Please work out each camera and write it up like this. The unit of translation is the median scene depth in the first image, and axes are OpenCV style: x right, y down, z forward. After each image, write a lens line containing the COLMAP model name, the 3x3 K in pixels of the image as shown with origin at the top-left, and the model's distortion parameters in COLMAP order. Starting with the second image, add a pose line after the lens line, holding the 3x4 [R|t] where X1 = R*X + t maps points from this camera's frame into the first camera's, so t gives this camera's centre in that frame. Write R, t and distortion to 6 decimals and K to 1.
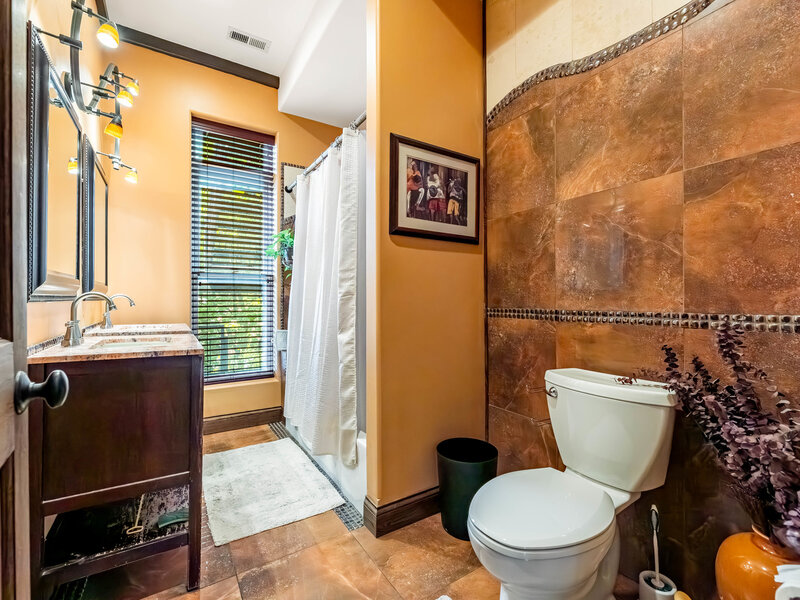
lens RADIAL K [[363.8, 0, 400.0], [0, 363.8, 300.0], [0, 0, 1]] dist [-0.001686, 0.000102]
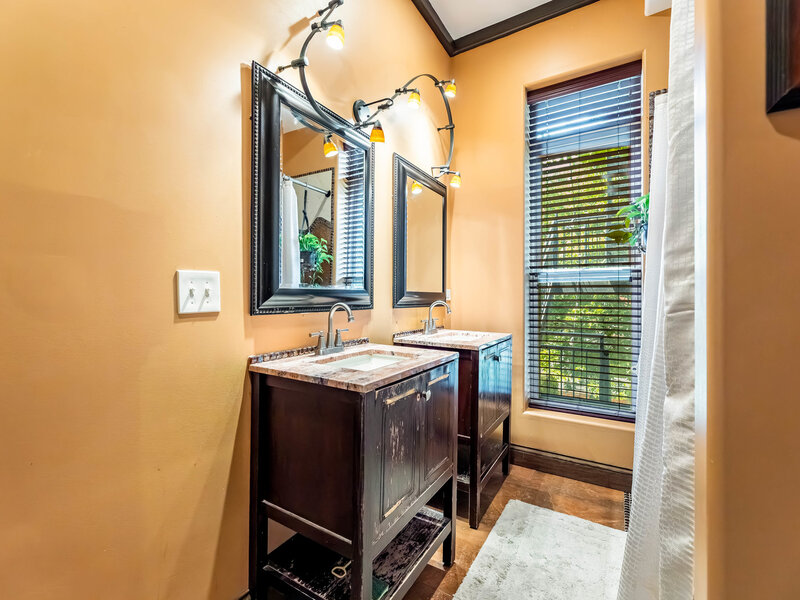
lens RADIAL K [[363.8, 0, 400.0], [0, 363.8, 300.0], [0, 0, 1]] dist [-0.001686, 0.000102]
pose [[0.441258, 0.004653, -0.897368, 0.066985], [-0.004385, 0.999986, 0.003028, -0.018332], [0.897369, 0.002599, 0.441272, 0.399333]]
